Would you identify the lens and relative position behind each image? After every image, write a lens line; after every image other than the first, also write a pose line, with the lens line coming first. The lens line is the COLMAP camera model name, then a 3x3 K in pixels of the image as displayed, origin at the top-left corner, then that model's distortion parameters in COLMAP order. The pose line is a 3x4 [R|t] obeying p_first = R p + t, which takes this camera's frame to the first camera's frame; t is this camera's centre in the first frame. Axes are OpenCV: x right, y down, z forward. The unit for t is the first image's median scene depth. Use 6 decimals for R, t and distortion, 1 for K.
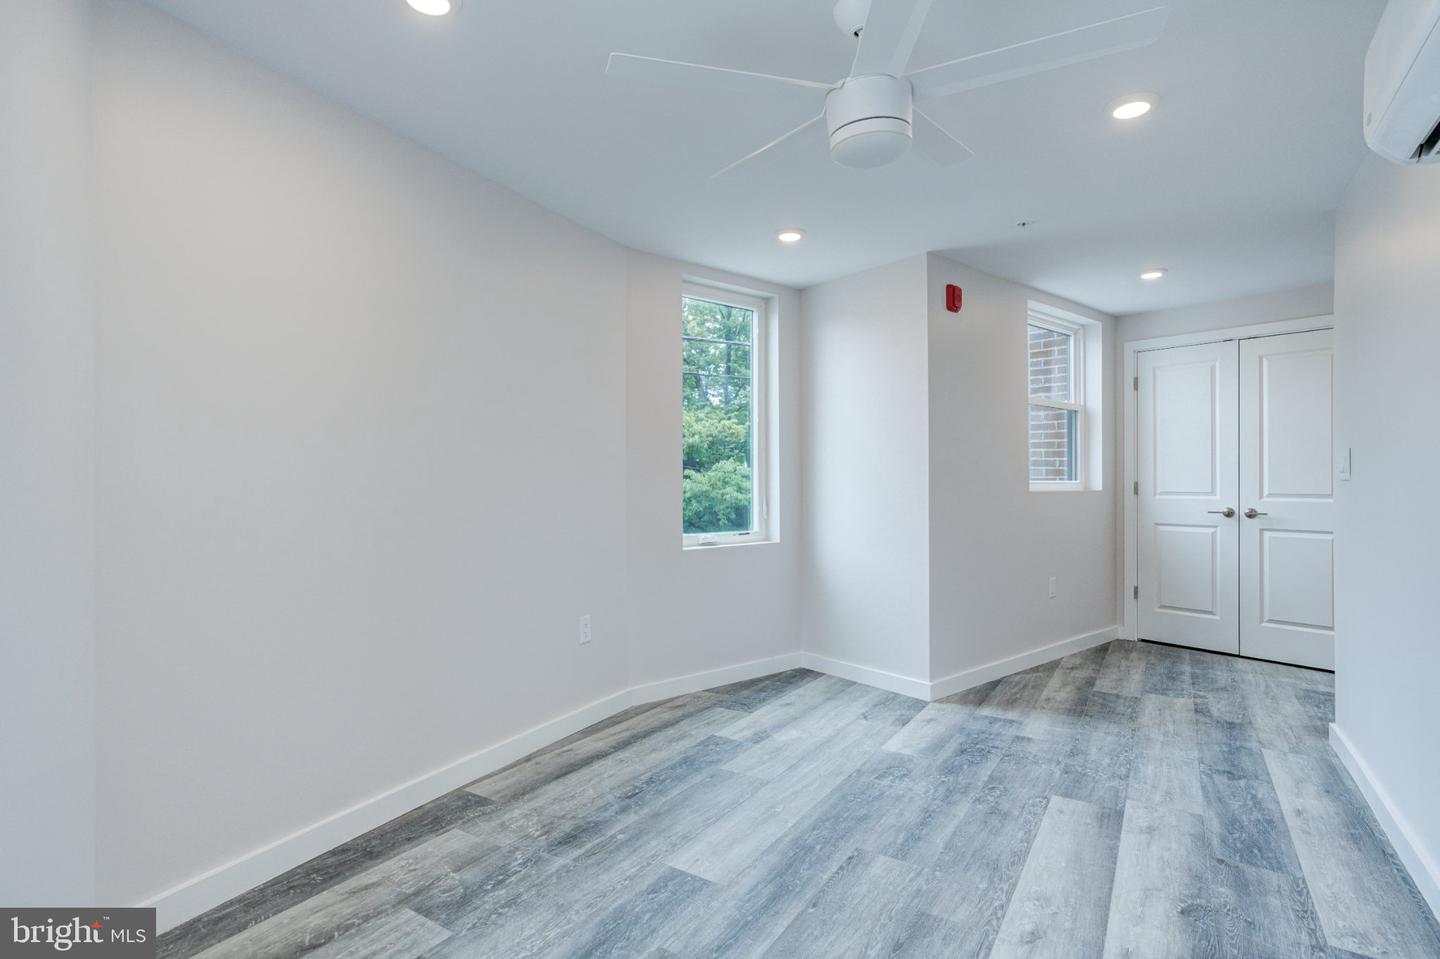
lens RADIAL K [[717.1, 0, 728.9], [0, 717.1, 480.7], [0, 0, 1]] dist [-0.047742, 0.023011]
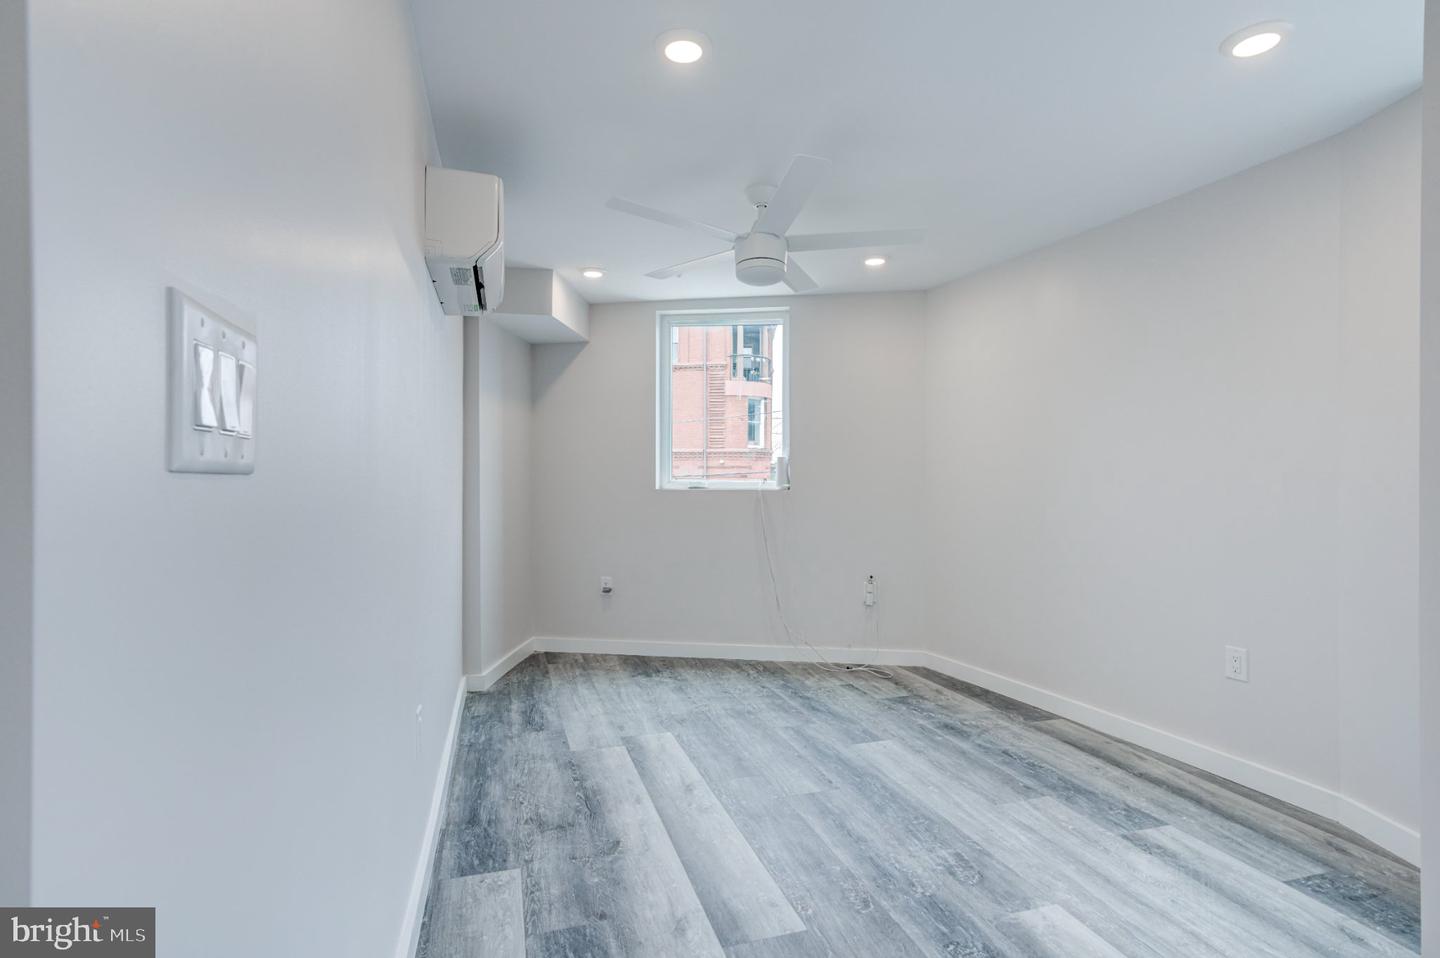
lens RADIAL K [[717.1, 0, 728.9], [0, 717.1, 480.2], [0, 0, 1]] dist [-0.047742, 0.023011]
pose [[-0.642341, 0.001793, -0.766416, 1.145727], [0.000191, 0.999998, 0.002180, -0.014799], [0.766419, 0.001254, -0.642340, 1.513171]]
